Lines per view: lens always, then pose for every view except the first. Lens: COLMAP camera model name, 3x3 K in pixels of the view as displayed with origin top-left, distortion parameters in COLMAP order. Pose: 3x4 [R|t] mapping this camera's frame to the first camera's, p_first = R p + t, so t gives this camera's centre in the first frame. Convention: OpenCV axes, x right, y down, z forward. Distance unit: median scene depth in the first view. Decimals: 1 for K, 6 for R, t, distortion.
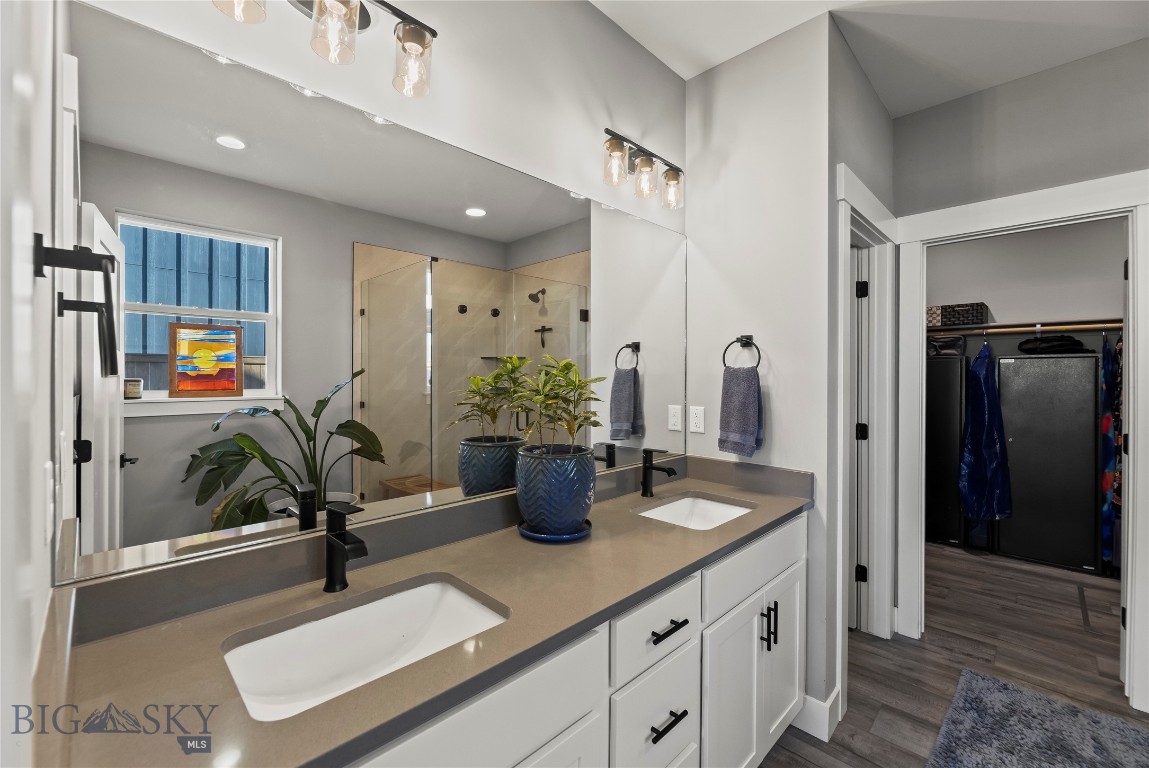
lens RADIAL K [[468.4, 0, 578.8], [0, 468.4, 377.3], [0, 0, 1]] dist [-0.000880, 0.000504]
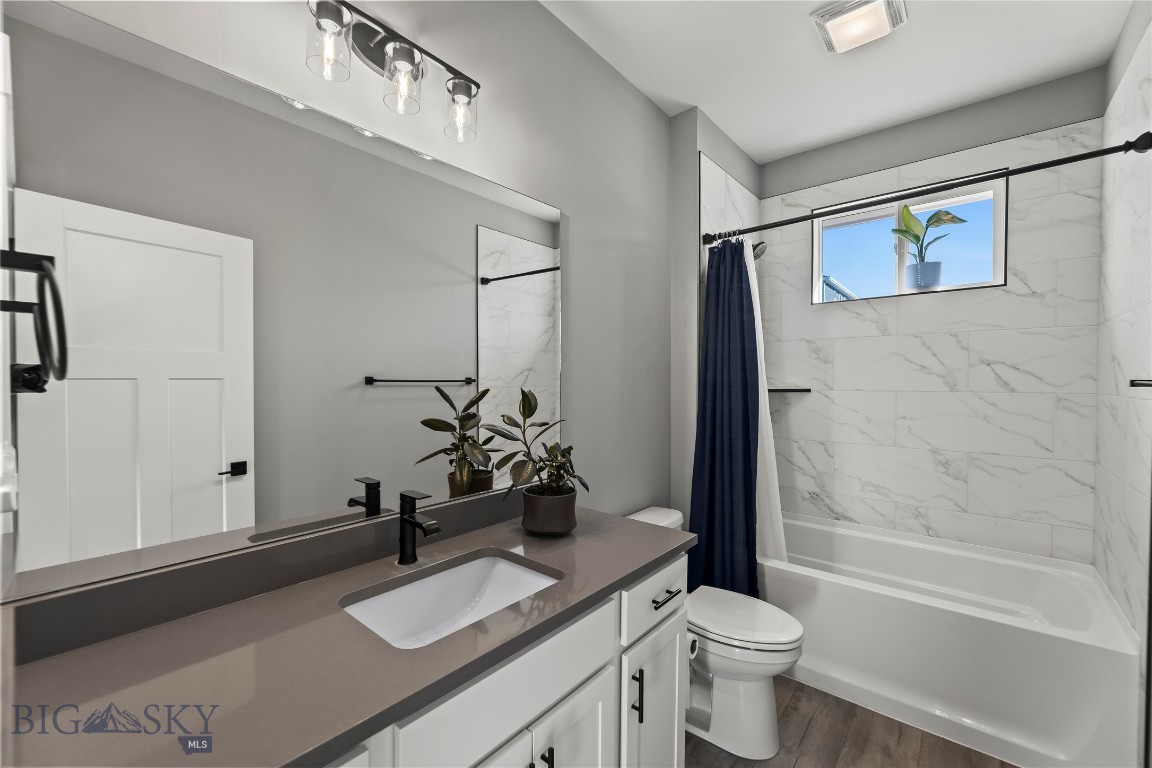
lens RADIAL K [[469.7, 0, 571.7], [0, 469.7, 387.5], [0, 0, 1]] dist [-0.000880, 0.000504]
pose [[0.995942, -0.000412, 0.089992, -0.187244], [-0.000398, 0.999960, 0.008982, -0.001144], [-0.089992, -0.008981, 0.995902, -0.186206]]
